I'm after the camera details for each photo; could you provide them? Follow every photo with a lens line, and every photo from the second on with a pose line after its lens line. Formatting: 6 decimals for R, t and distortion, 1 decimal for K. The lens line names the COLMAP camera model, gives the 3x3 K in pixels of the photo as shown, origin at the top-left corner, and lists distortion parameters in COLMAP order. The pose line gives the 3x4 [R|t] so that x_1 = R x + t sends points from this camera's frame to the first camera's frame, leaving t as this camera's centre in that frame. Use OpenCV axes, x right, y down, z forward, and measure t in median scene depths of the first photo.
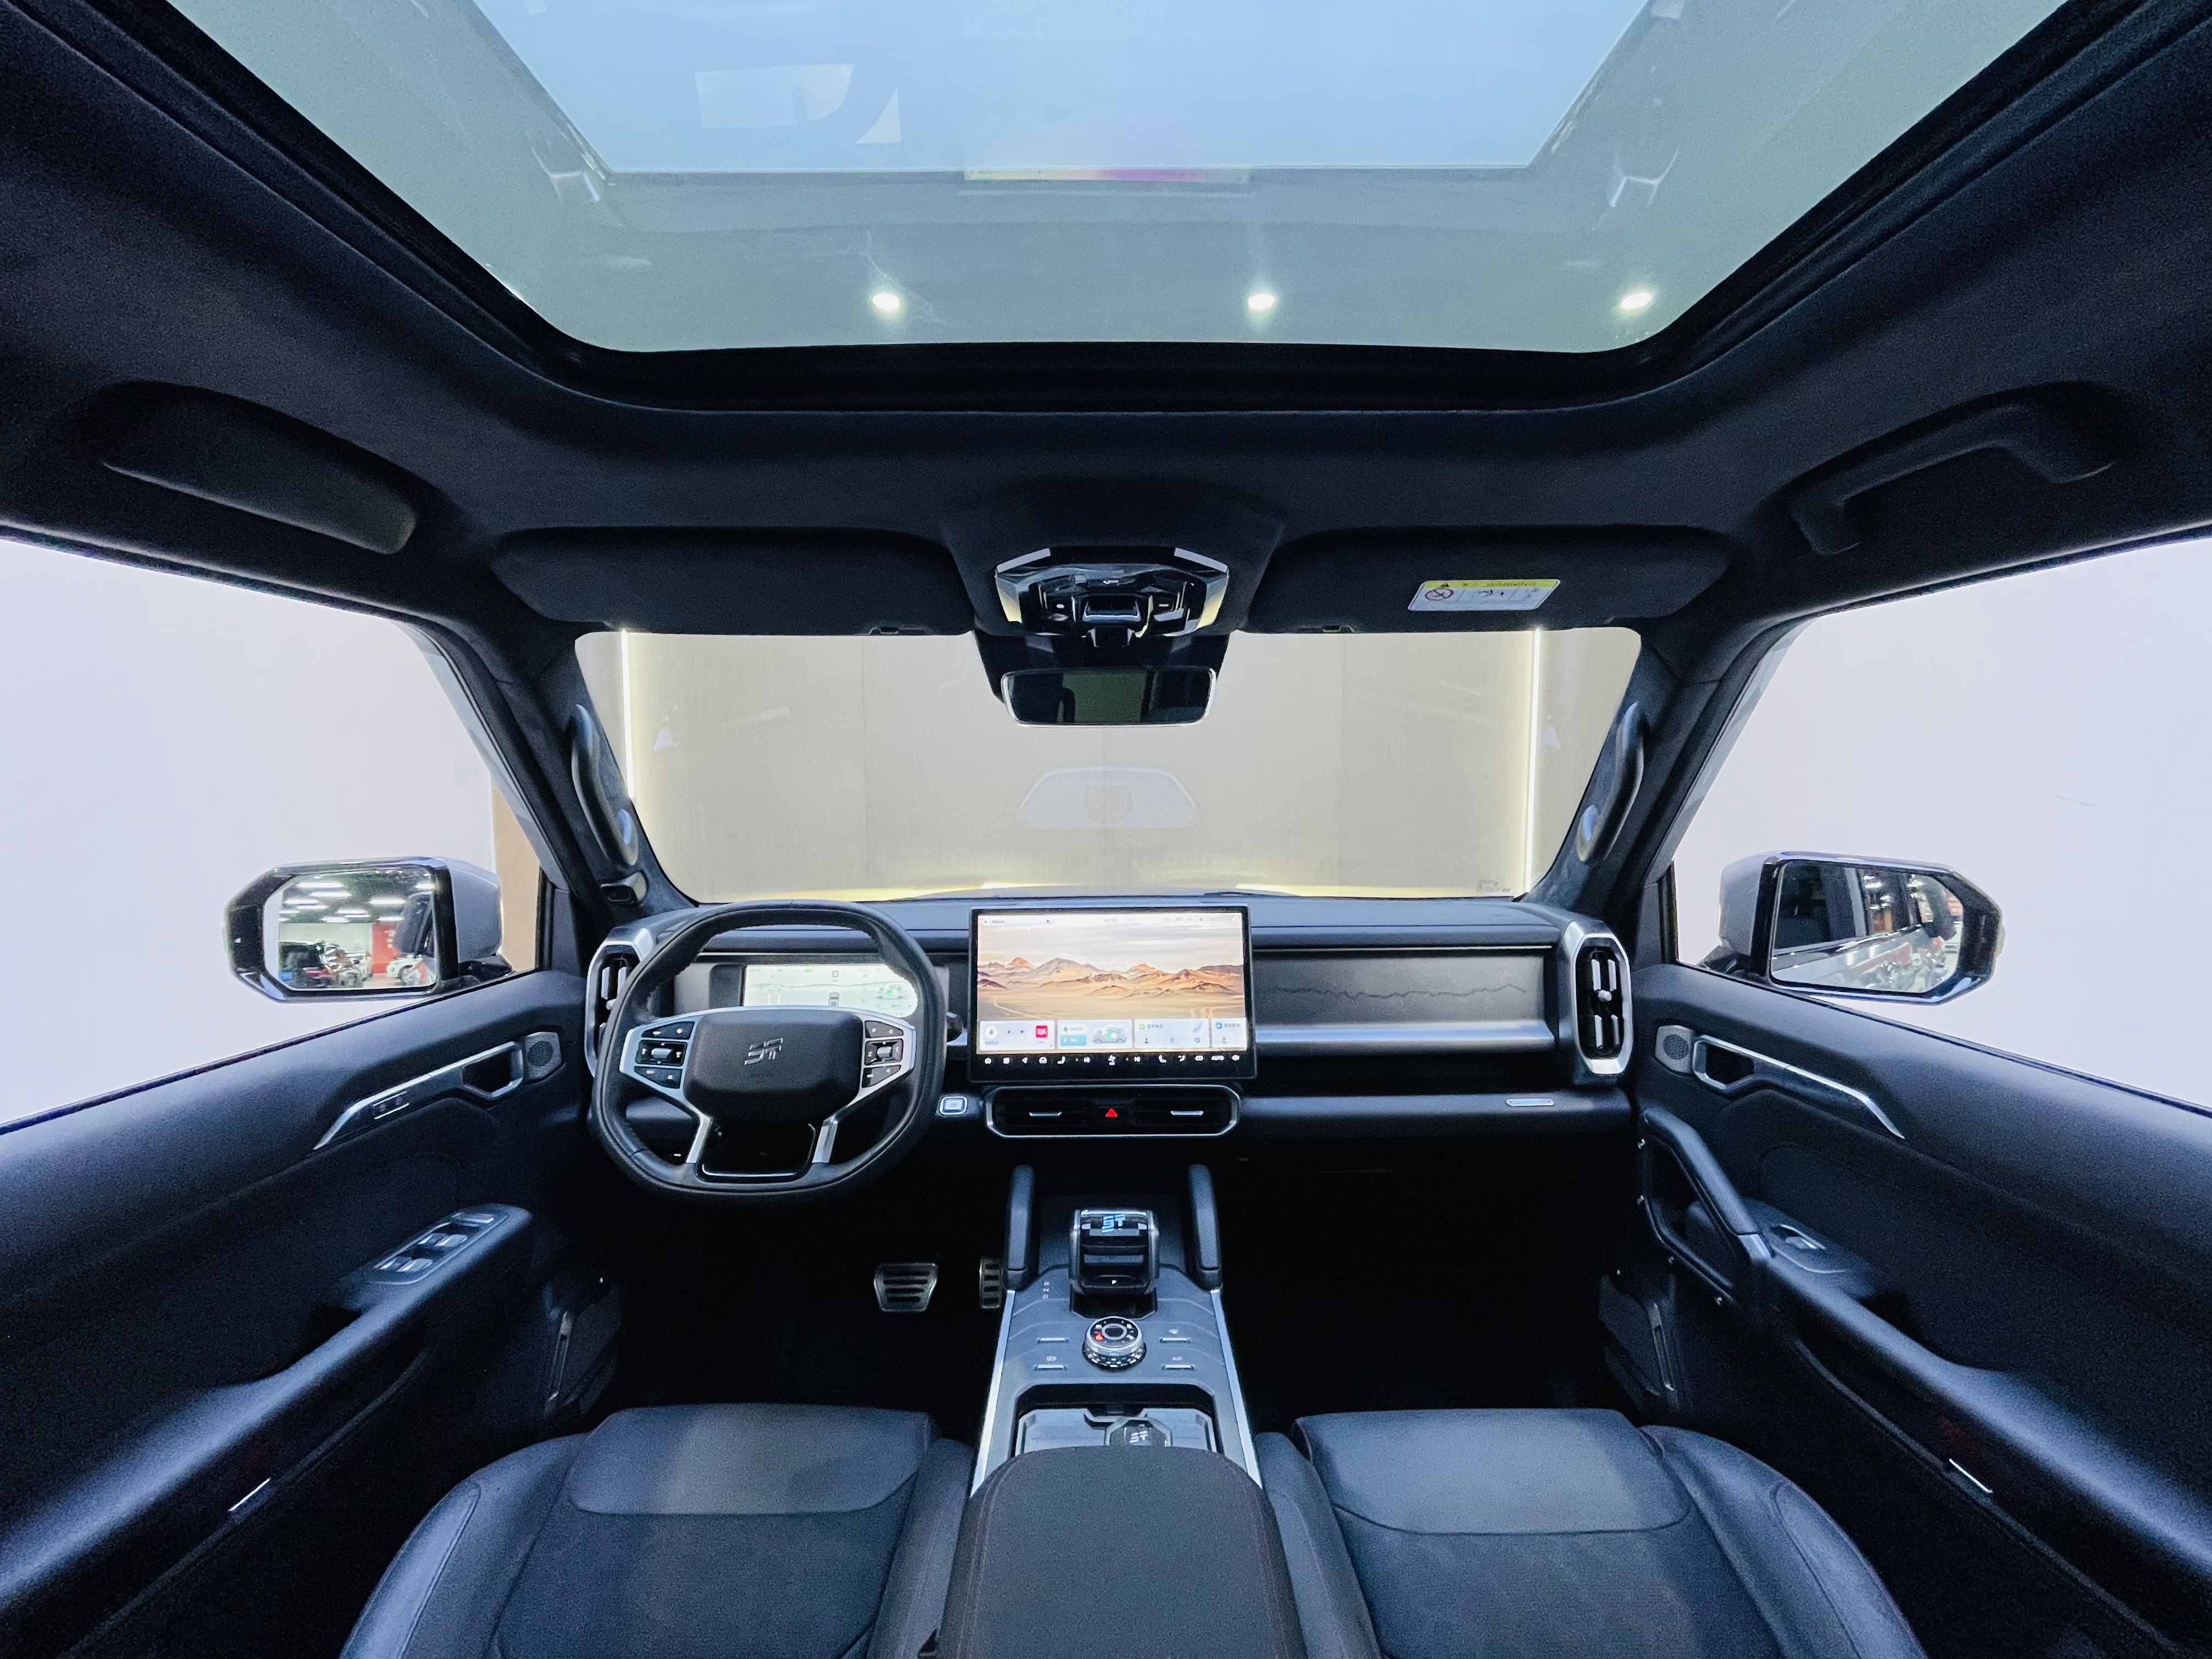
lens RADIAL K [[893.9, 0, 1110.8], [0, 893.9, 834.0], [0, 0, 1]] dist [-0.005094, -0.000227]
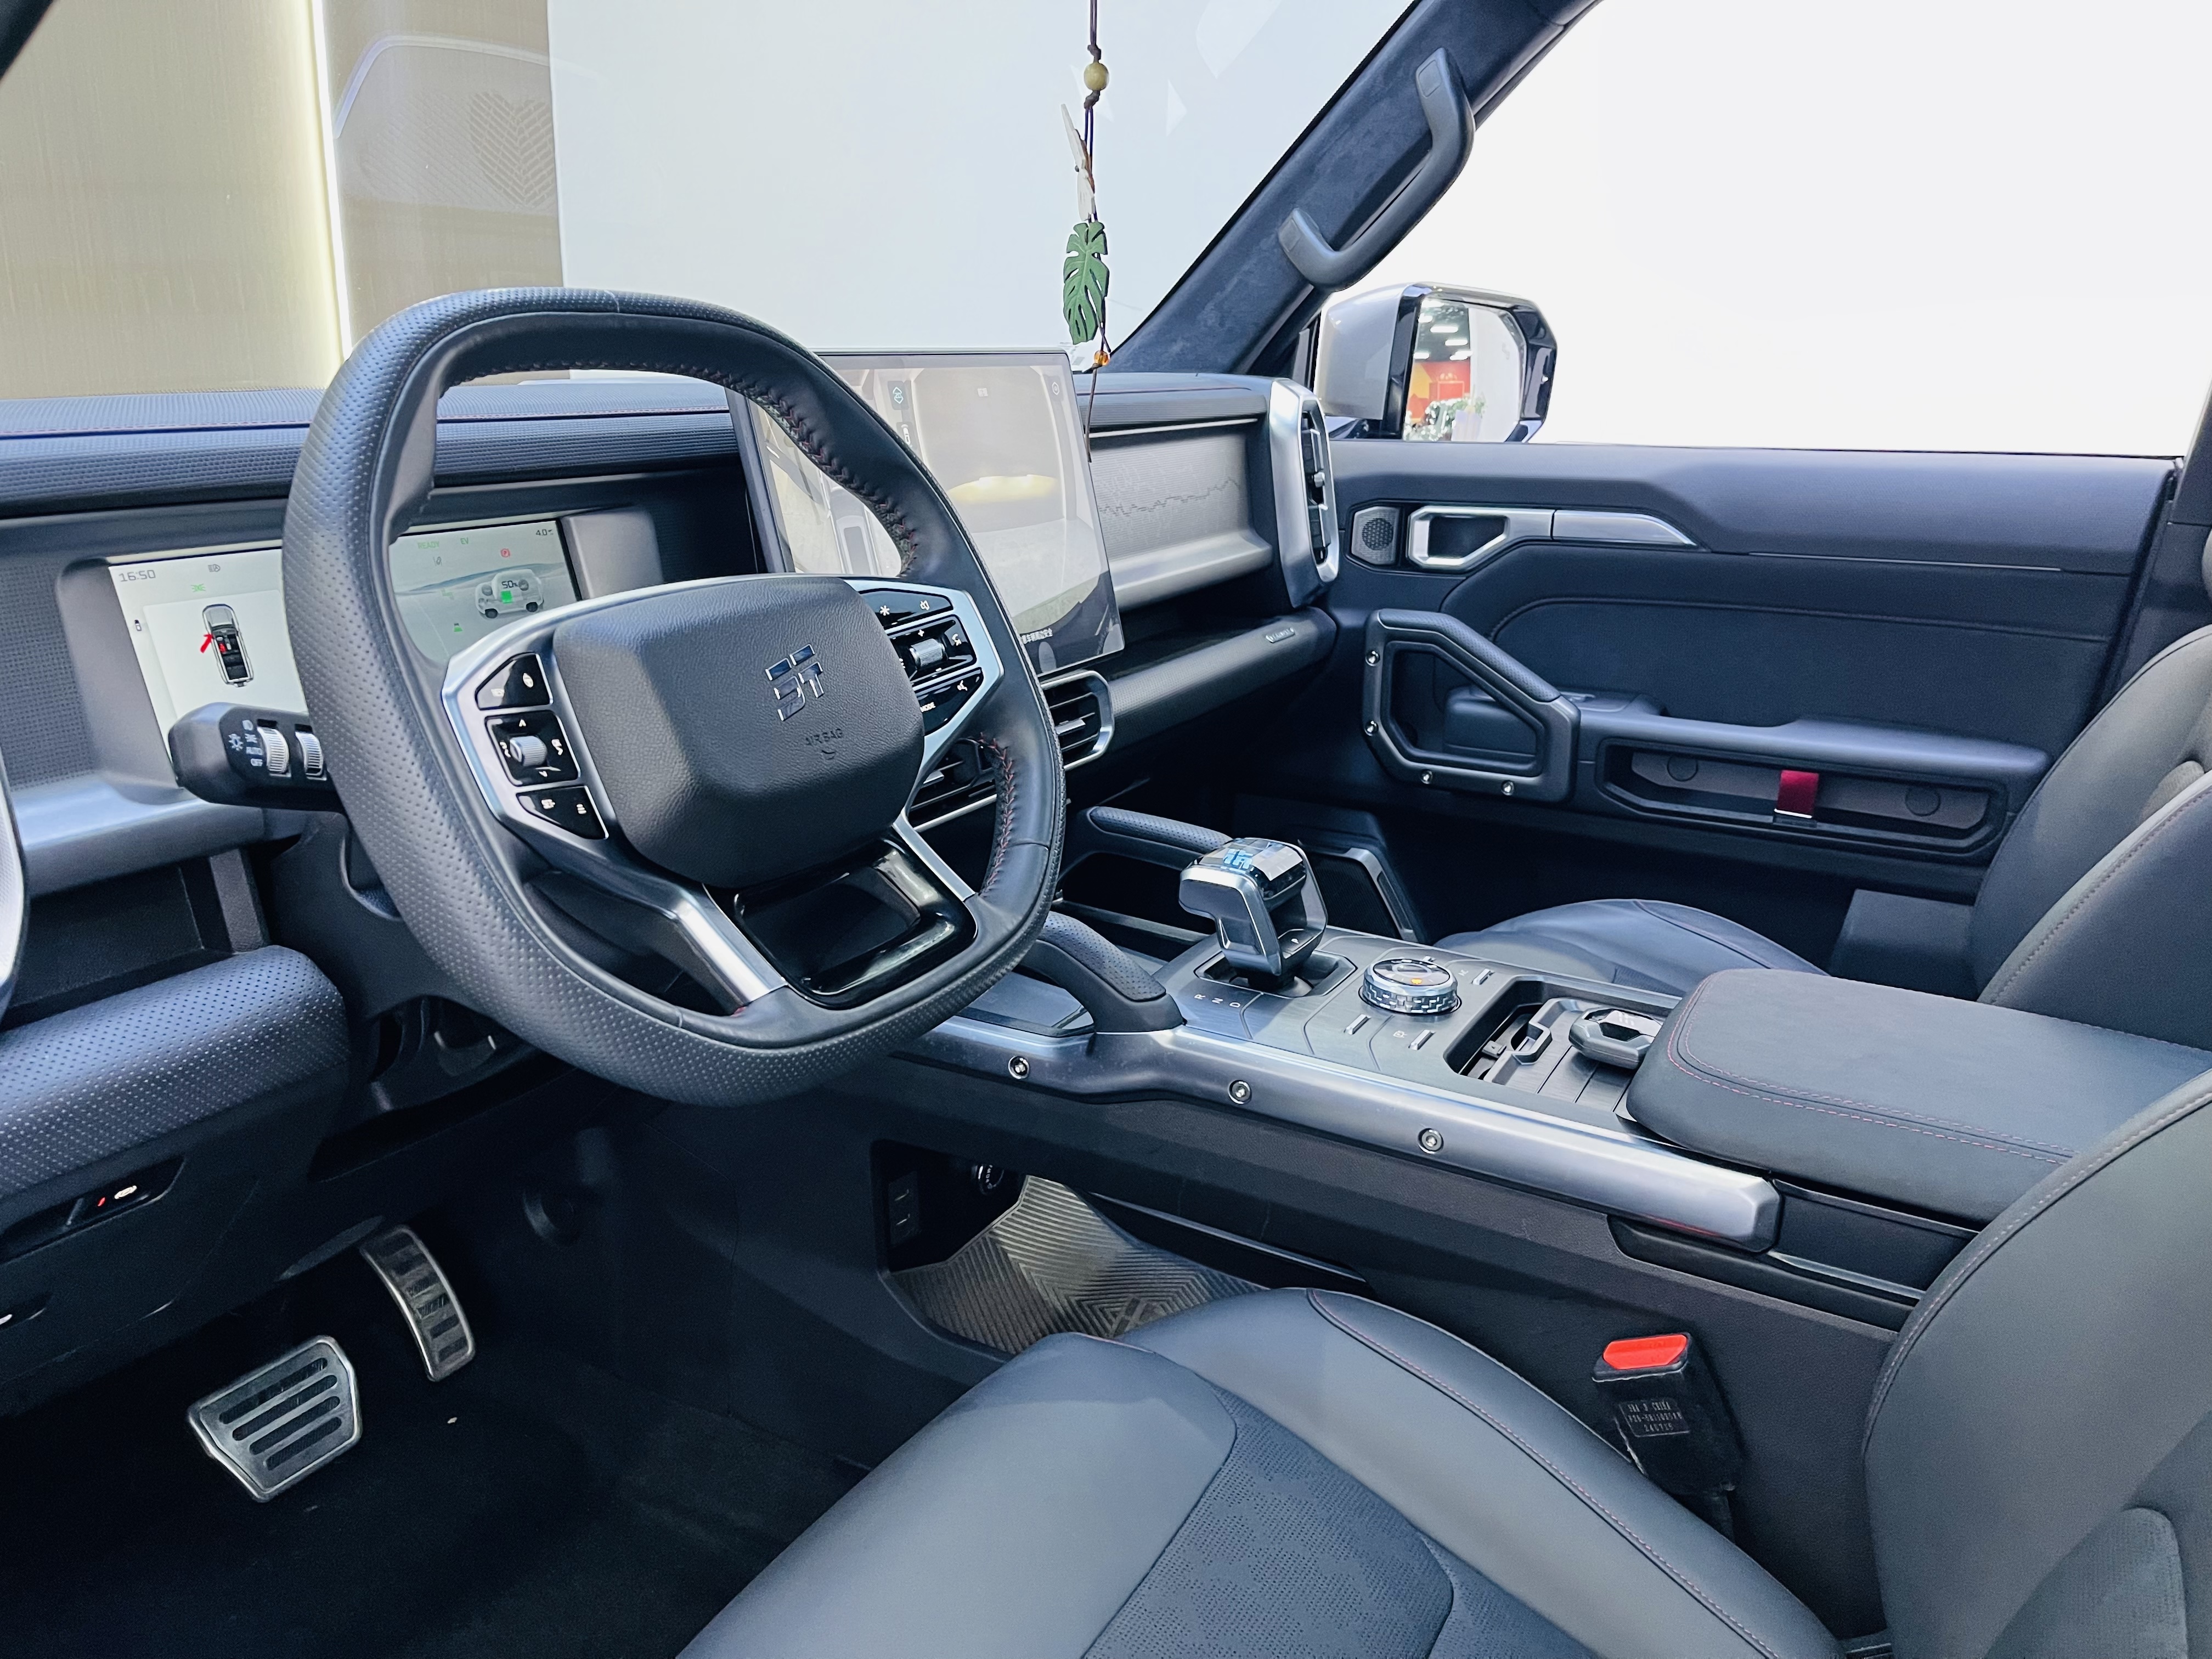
lens RADIAL K [[1683.8, 0, 1107.3], [0, 1683.8, 818.8], [0, 0, 1]] dist [0.060063, -0.087239]
pose [[0.484011, -0.225624, 0.845475, -0.811564], [0.032608, 0.970167, 0.240233, 0.112727], [-0.874454, -0.088706, 0.476929, 0.462485]]
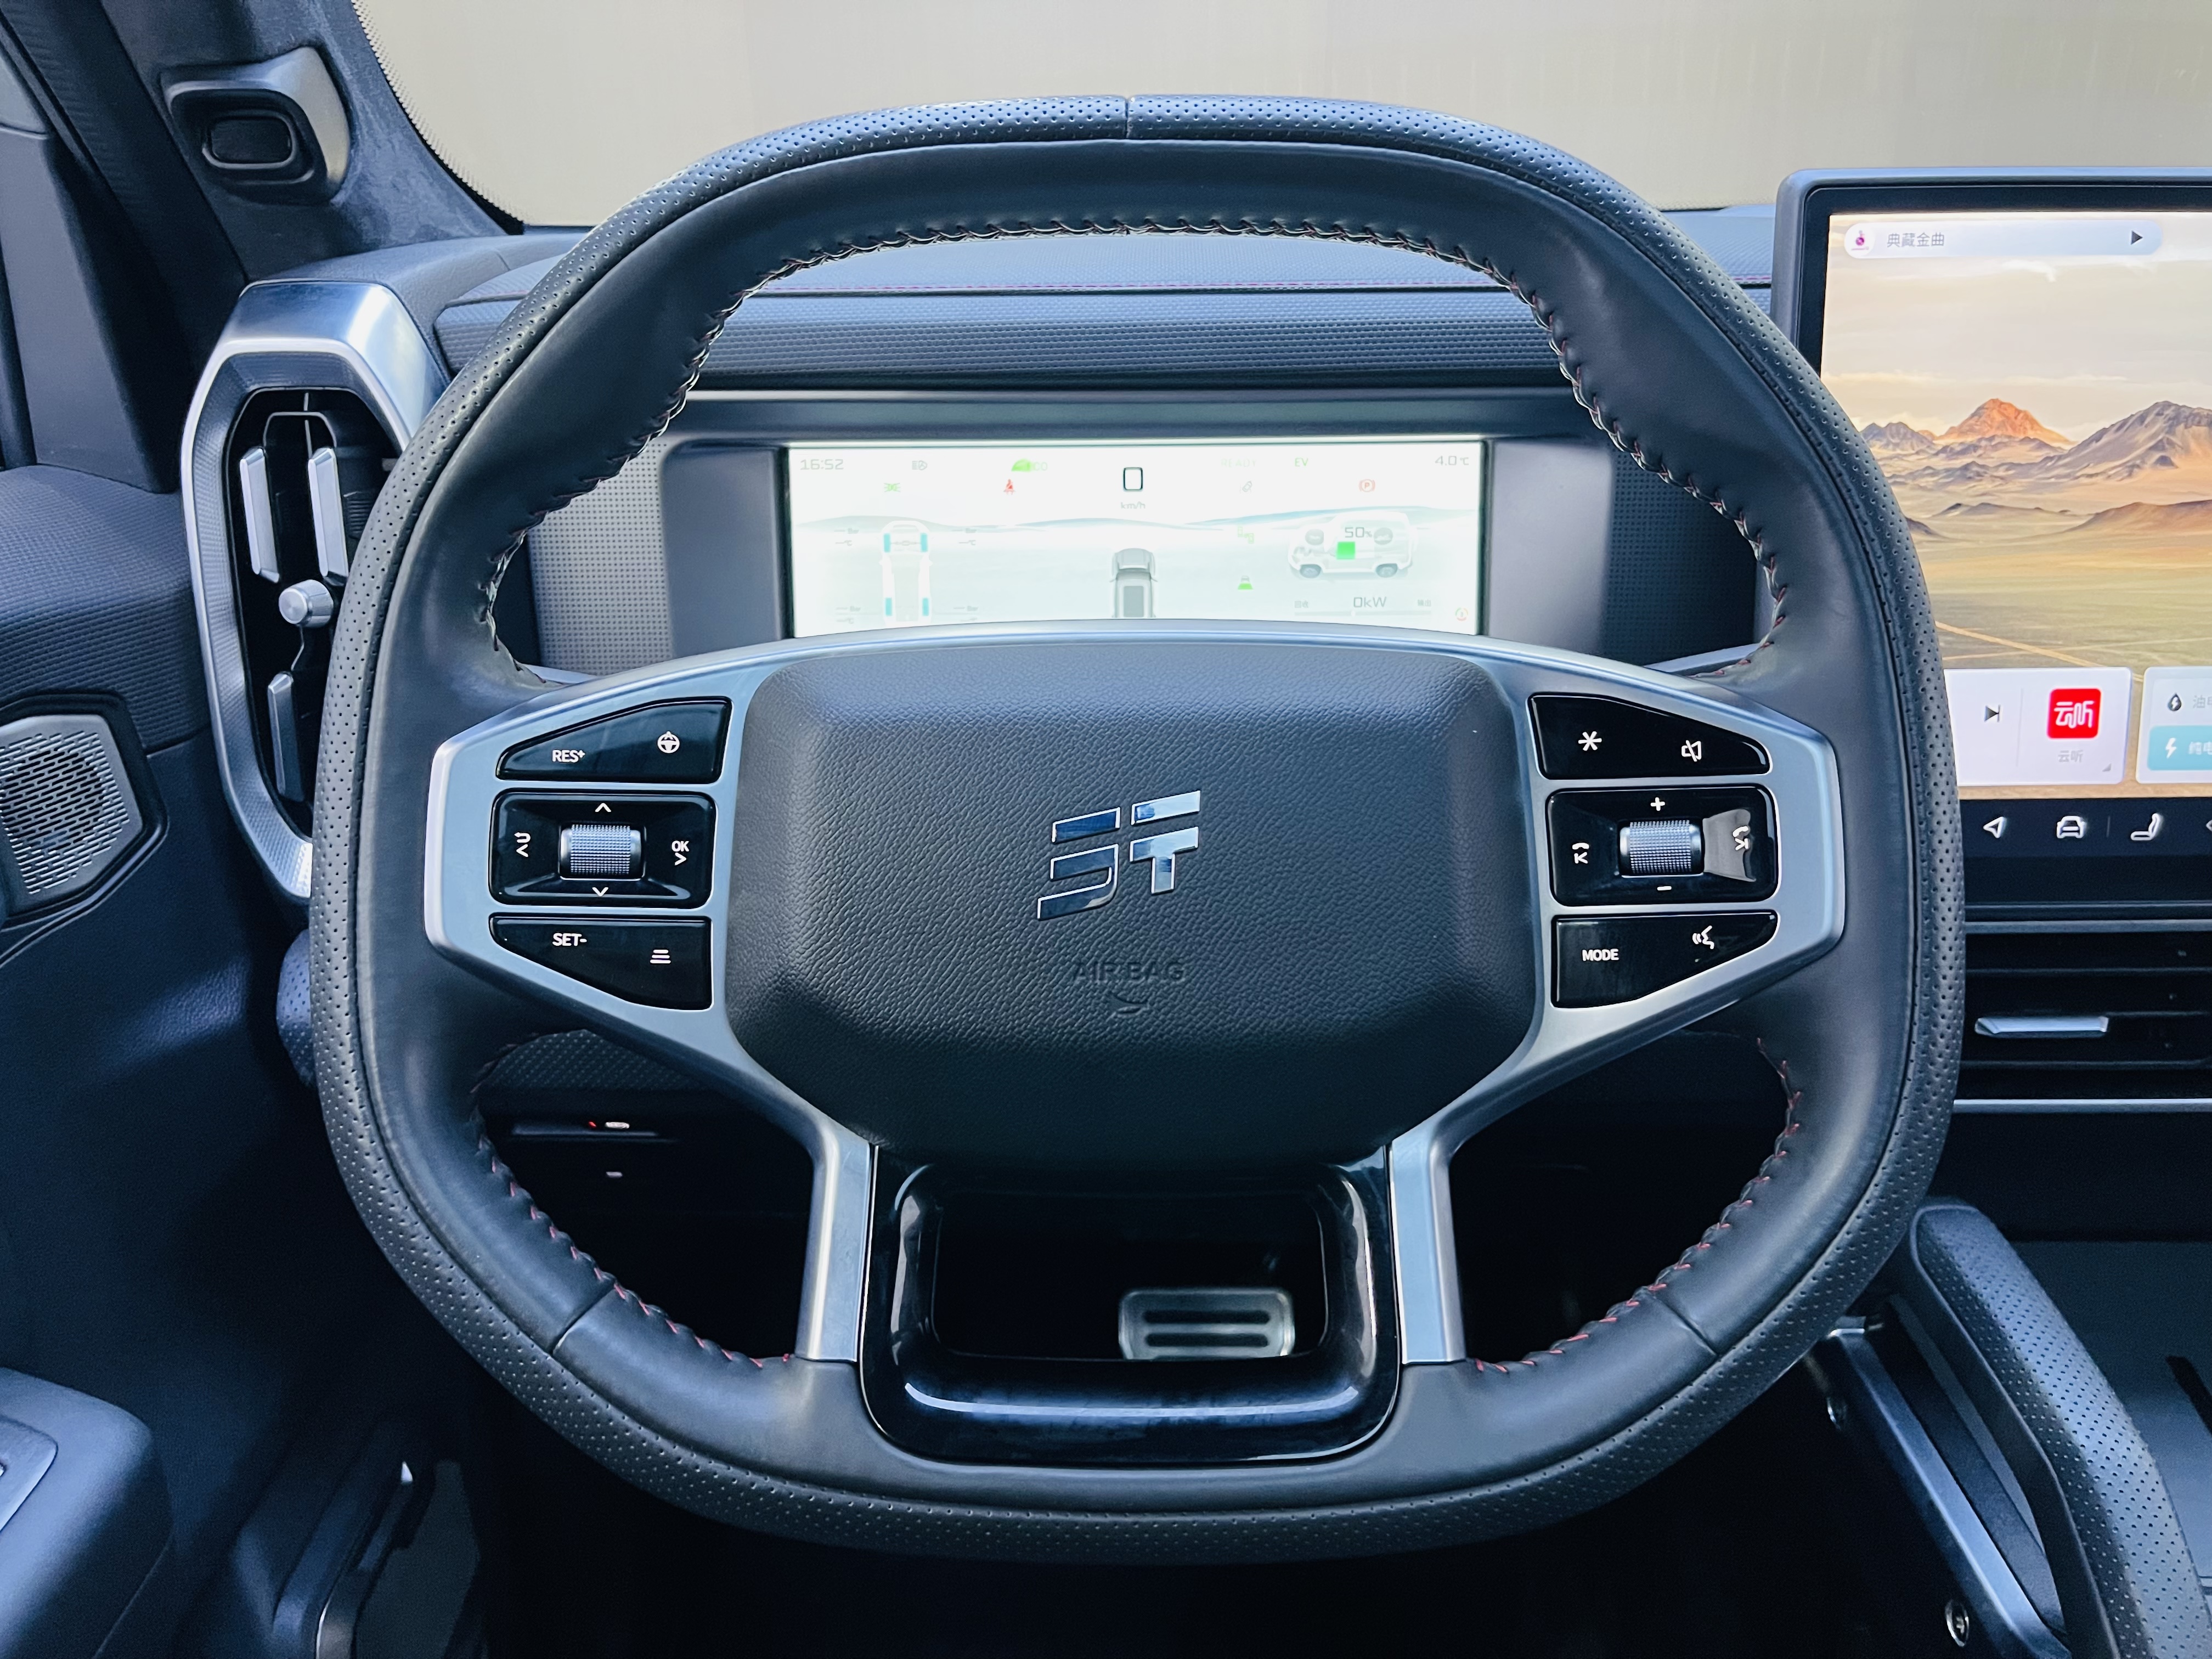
lens RADIAL K [[1683.8, 0, 1096.3], [0, 1683.8, 820.1], [0, 0, 1]] dist [0.060063, -0.087239]
pose [[0.999434, 0.003328, -0.033473, -0.327673], [0.008260, 0.940347, 0.340116, 0.090362], [0.032608, -0.340200, 0.939788, 0.551775]]
